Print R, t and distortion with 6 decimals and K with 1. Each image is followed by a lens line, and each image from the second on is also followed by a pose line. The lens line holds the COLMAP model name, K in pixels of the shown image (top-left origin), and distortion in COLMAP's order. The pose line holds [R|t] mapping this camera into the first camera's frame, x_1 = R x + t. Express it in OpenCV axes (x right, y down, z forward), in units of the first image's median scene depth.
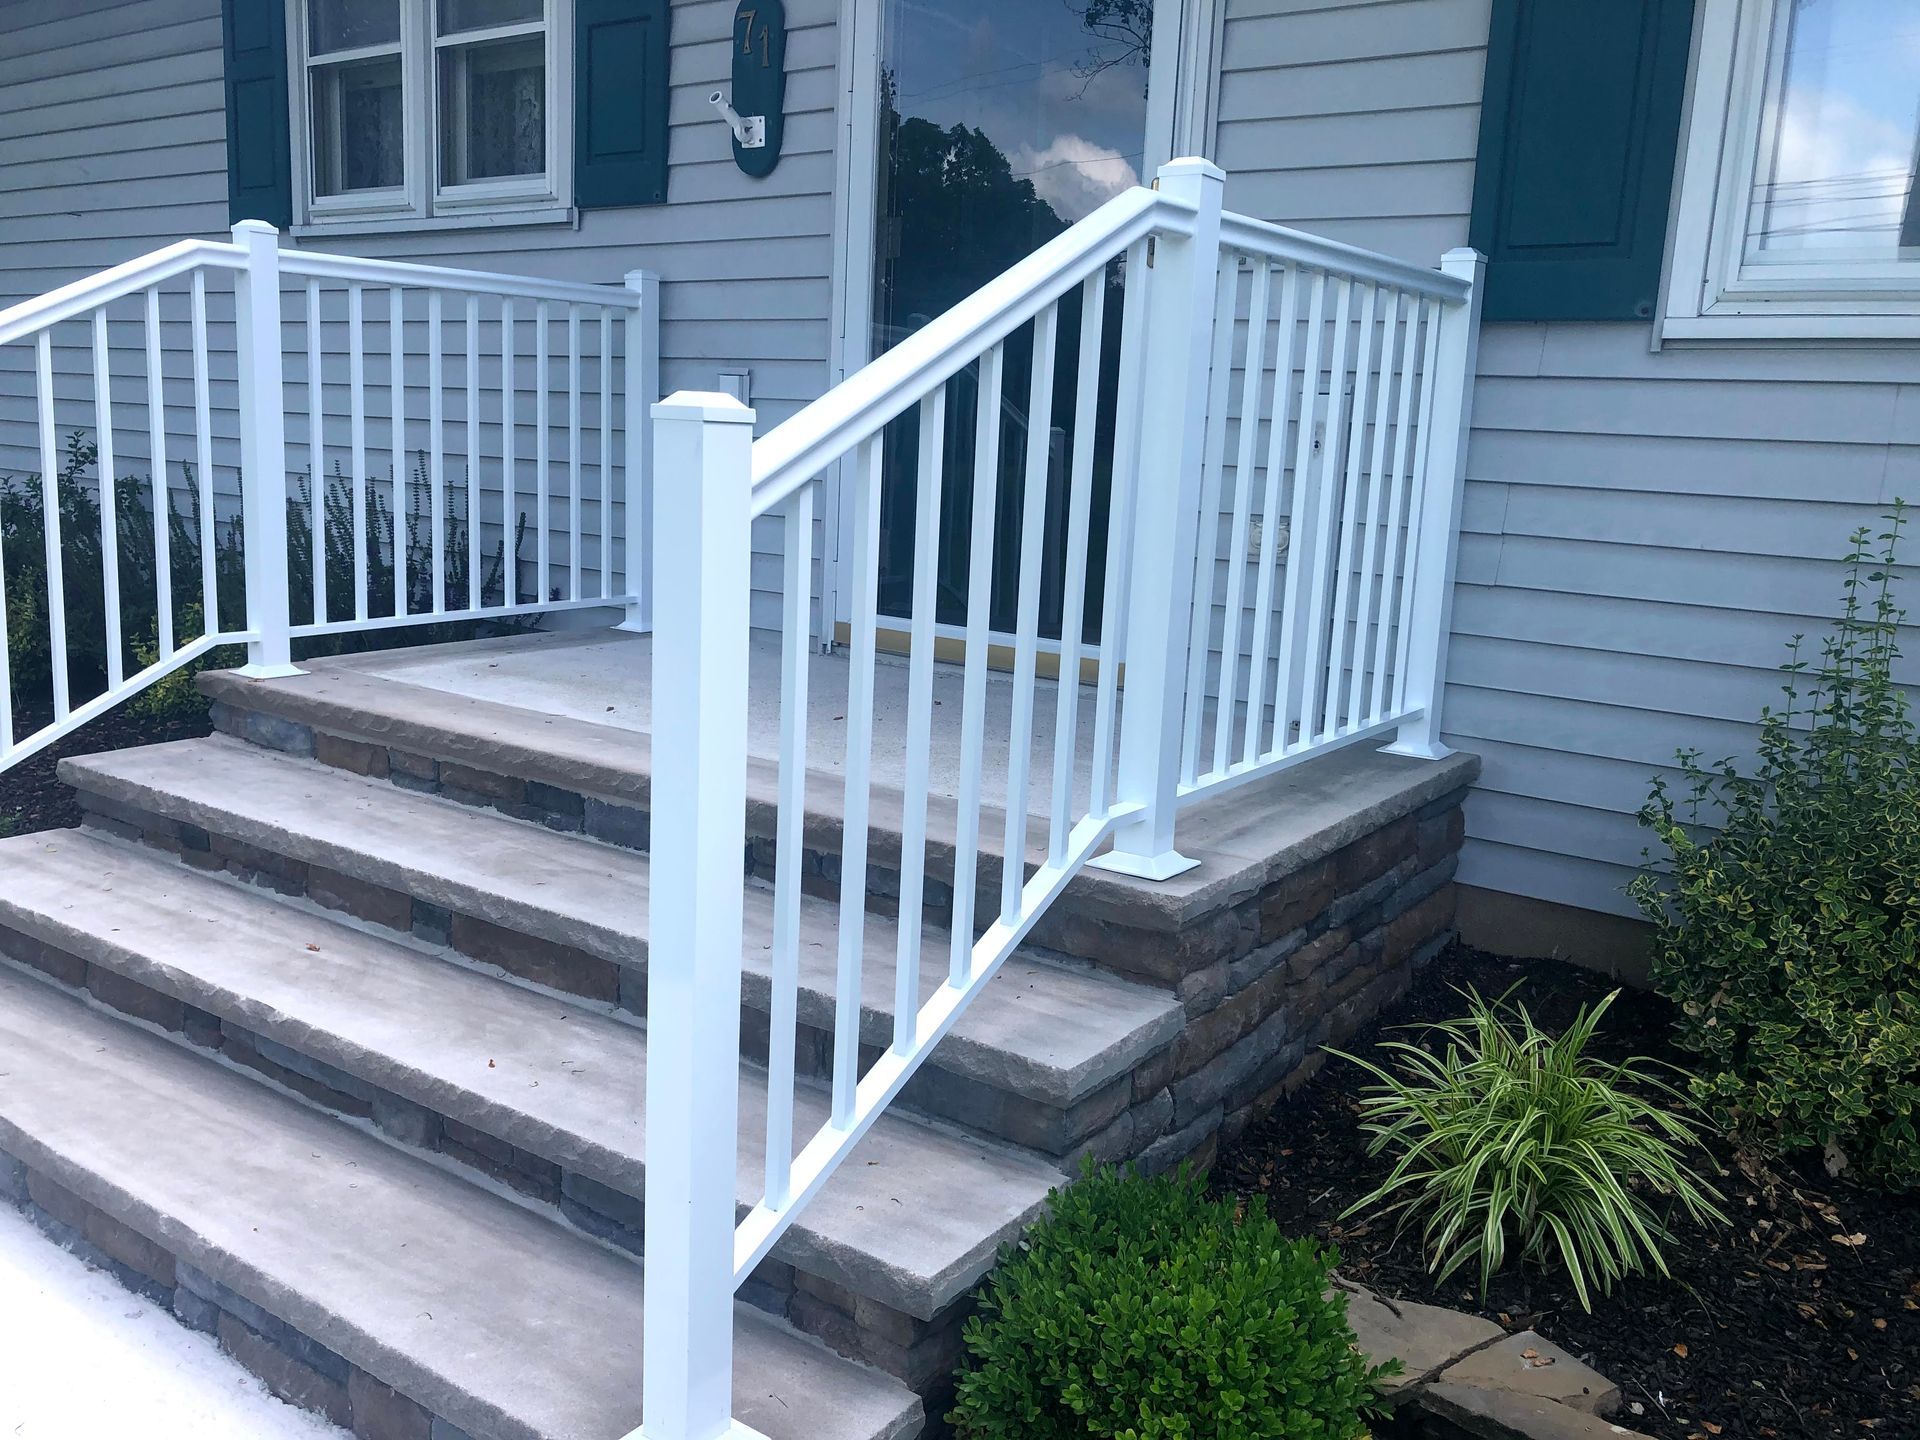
lens RADIAL K [[1581.2, 0, 958.7], [0, 1581.2, 712.1], [0, 0, 1]] dist [0.004800, 0.028683]
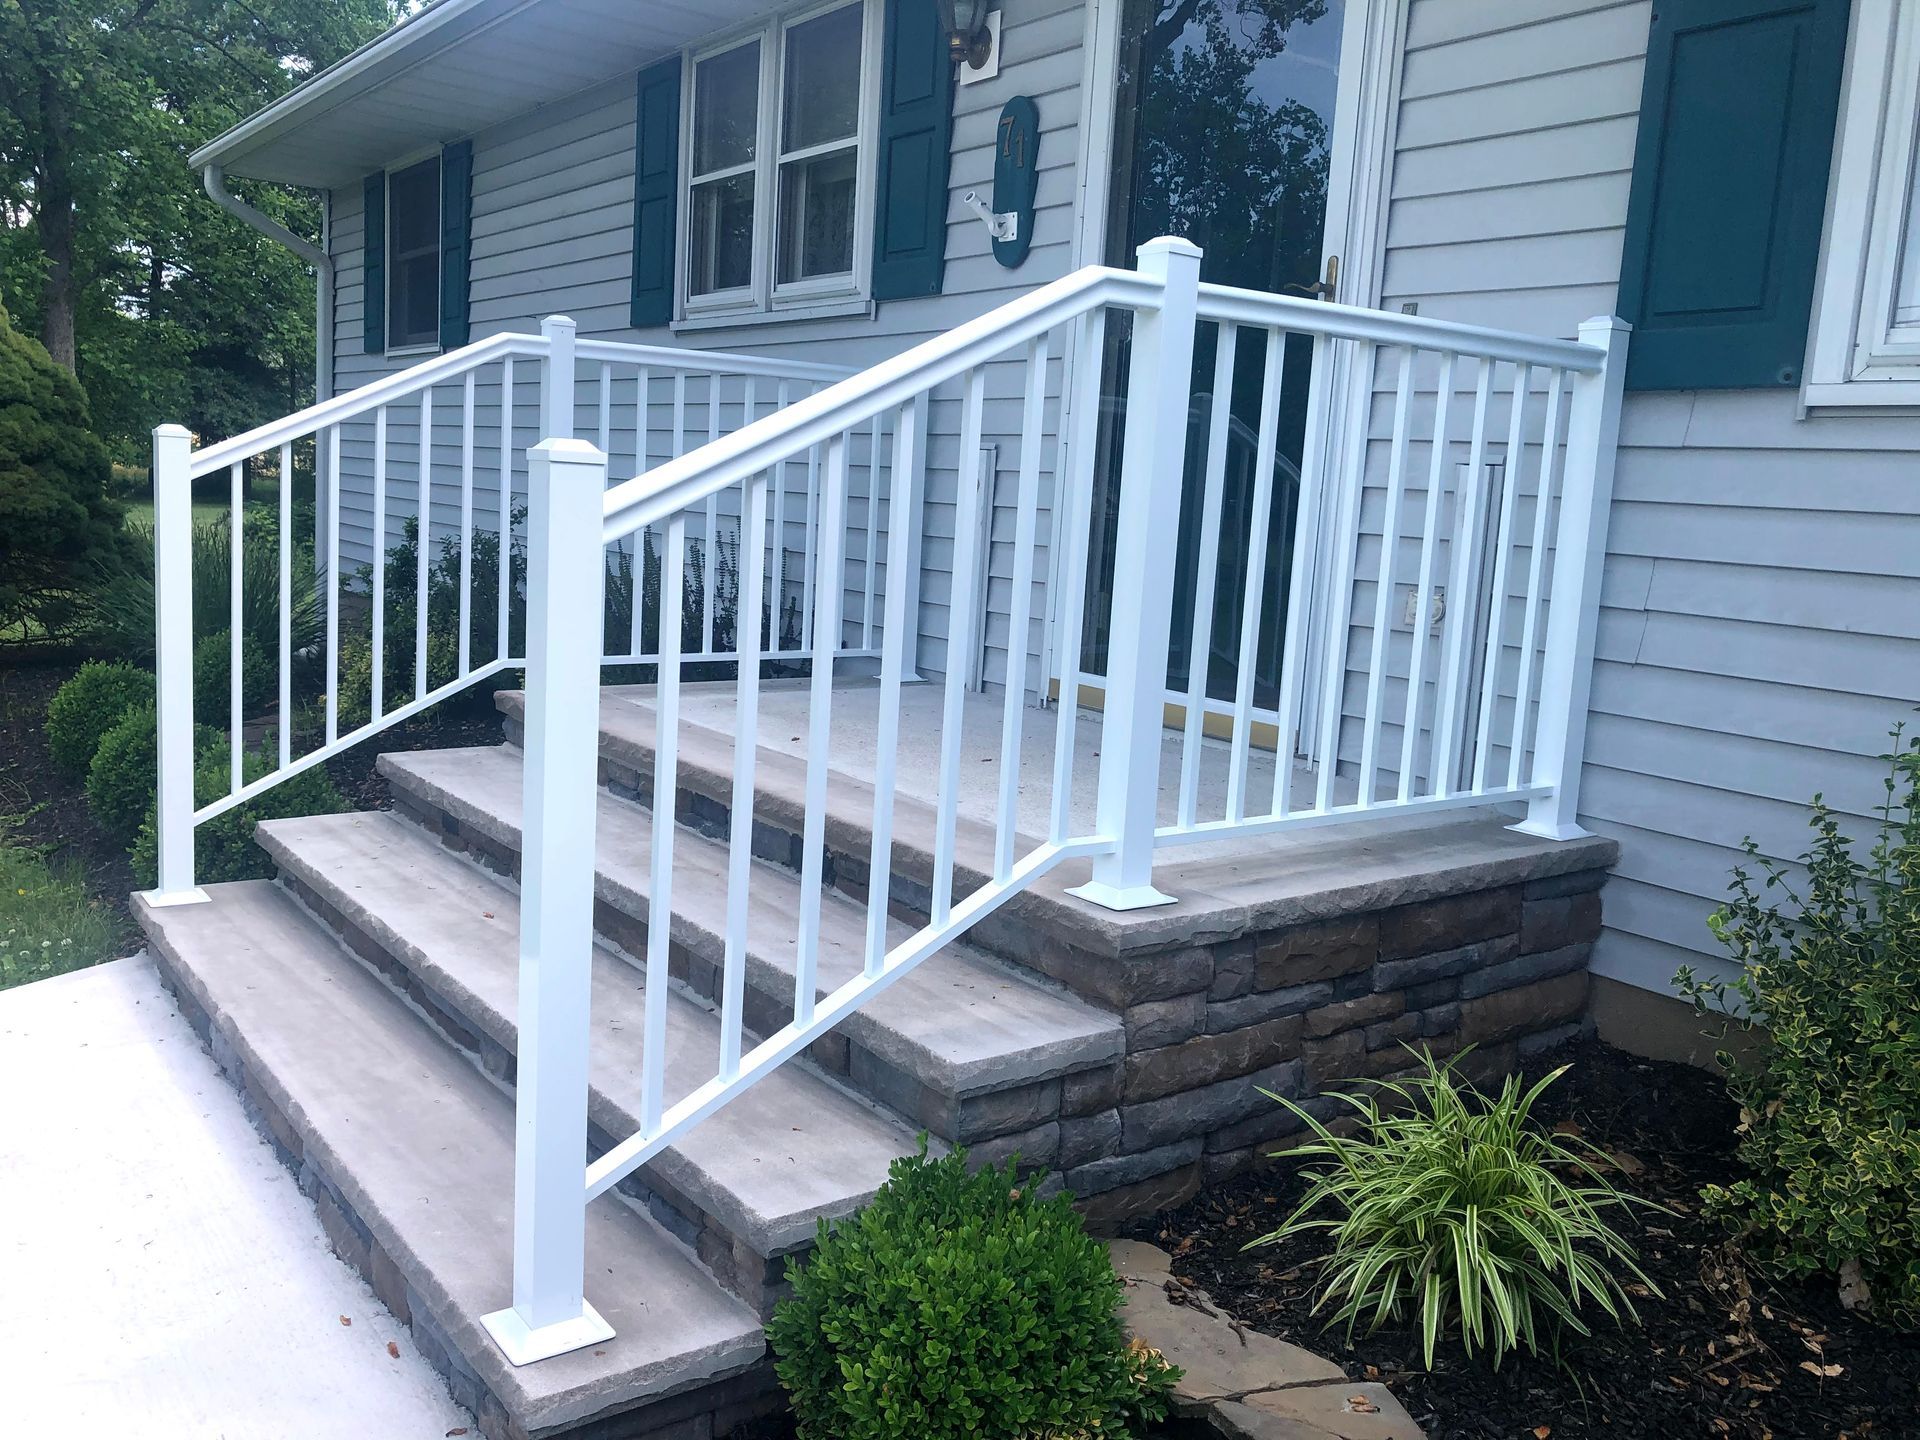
lens RADIAL K [[1581.2, 0, 958.5], [0, 1581.2, 716.0], [0, 0, 1]] dist [0.004800, 0.028683]
pose [[0.952046, 0.054887, -0.300990, 0.265507], [-0.070095, 0.996740, -0.039956, 0.020907], [0.297816, 0.059138, 0.952790, -0.037258]]
